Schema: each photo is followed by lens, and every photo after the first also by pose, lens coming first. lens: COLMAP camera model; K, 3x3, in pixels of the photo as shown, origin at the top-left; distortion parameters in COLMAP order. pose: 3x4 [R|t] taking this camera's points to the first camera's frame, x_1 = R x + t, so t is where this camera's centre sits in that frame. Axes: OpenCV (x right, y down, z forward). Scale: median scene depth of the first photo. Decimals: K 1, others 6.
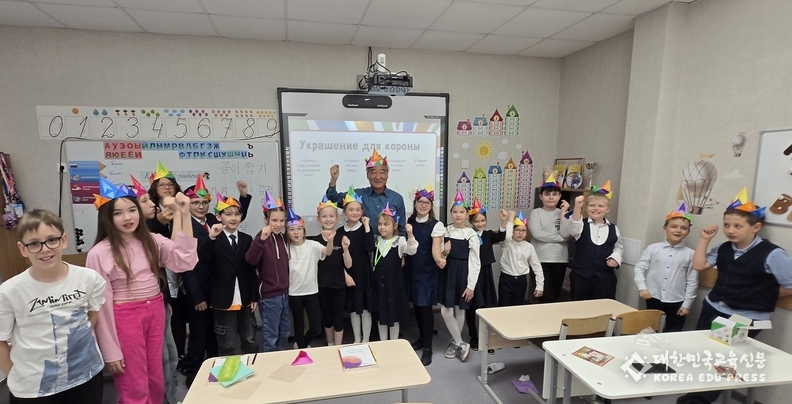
lens RADIAL K [[412.3, 0, 417.1], [0, 412.3, 246.8], [0, 0, 1]] dist [-0.006008, -0.000369]
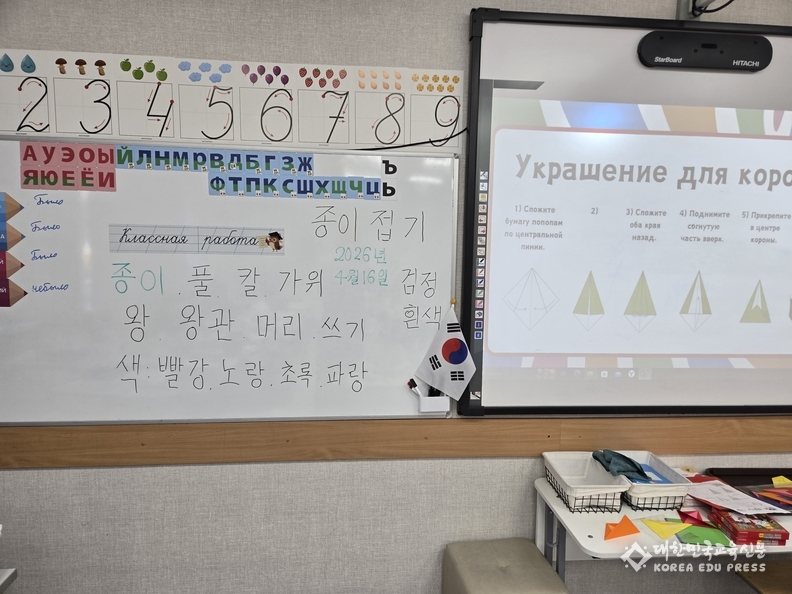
lens RADIAL K [[525.2, 0, 398.1], [0, 525.2, 301.5], [0, 0, 1]] dist [0.040151, -0.014708]
pose [[0.991731, 0.049002, -0.118608, -0.336598], [-0.053350, 0.998005, -0.033766, -0.106066], [0.116717, 0.039815, 0.992367, 0.530524]]
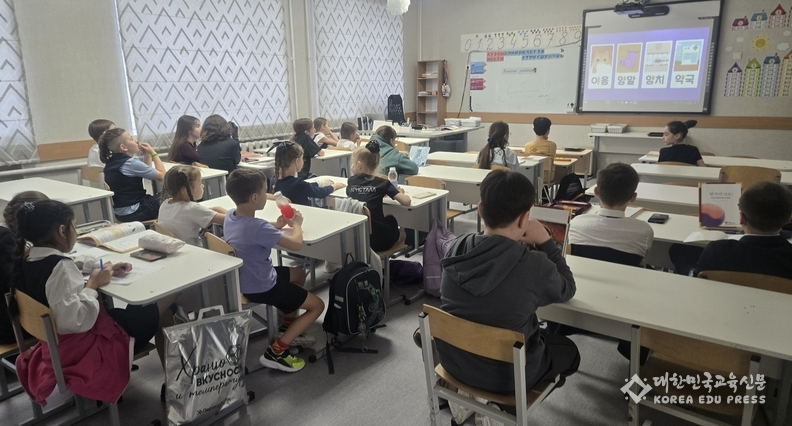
lens RADIAL K [[479.8, 0, 393.9], [0, 479.8, 214.2], [0, 0, 1]] dist [-0.022420, -0.006322]
pose [[0.660027, 0.195788, -0.725280, 0.619339], [-0.097897, 0.979625, 0.175358, 0.113227], [0.744836, -0.044738, 0.665746, -0.725914]]
